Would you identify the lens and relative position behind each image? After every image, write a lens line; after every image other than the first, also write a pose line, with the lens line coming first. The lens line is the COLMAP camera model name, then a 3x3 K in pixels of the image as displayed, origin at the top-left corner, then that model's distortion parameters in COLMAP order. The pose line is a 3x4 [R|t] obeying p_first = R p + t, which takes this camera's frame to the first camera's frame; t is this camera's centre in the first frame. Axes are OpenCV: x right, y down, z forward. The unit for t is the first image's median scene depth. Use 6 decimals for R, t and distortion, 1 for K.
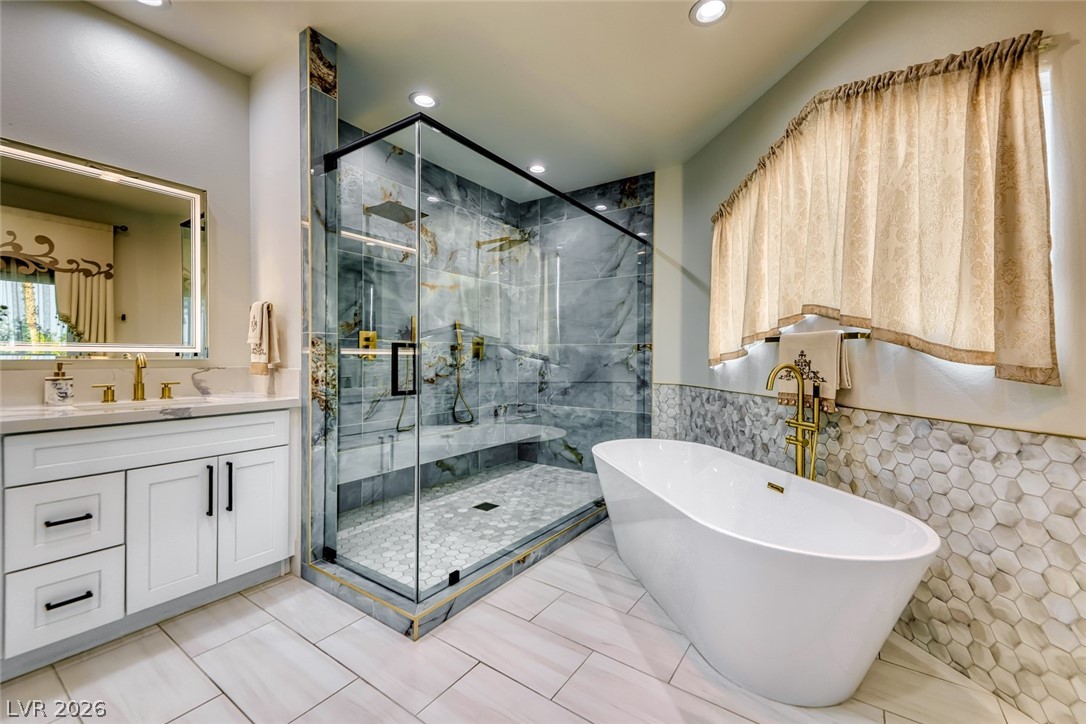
lens RADIAL K [[440.8, 0, 543.0], [0, 440.8, 362.0], [0, 0, 1]] dist [-0.000042, -0.000082]
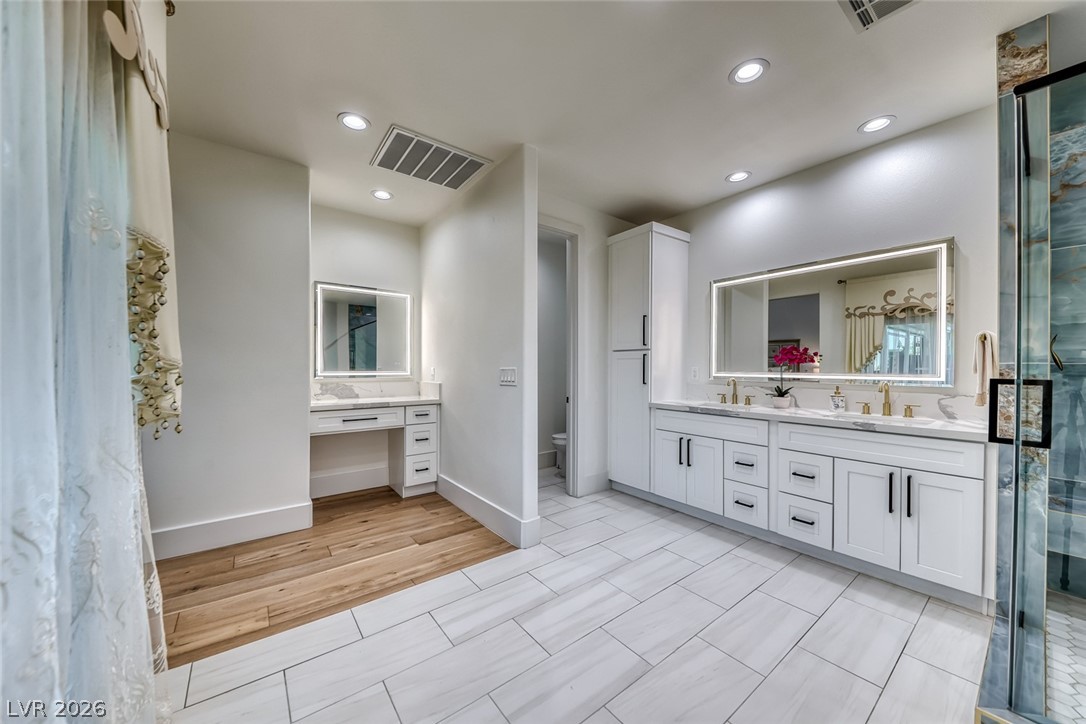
lens RADIAL K [[390.7, 0, 541.4], [0, 390.7, 368.8], [0, 0, 1]] dist [-0.000528, -0.000074]
pose [[-0.308597, 0.000626, -0.951193, 0.601001], [-0.014872, 0.999874, 0.005483, -0.051506], [0.951077, 0.015838, -0.308548, 0.381514]]
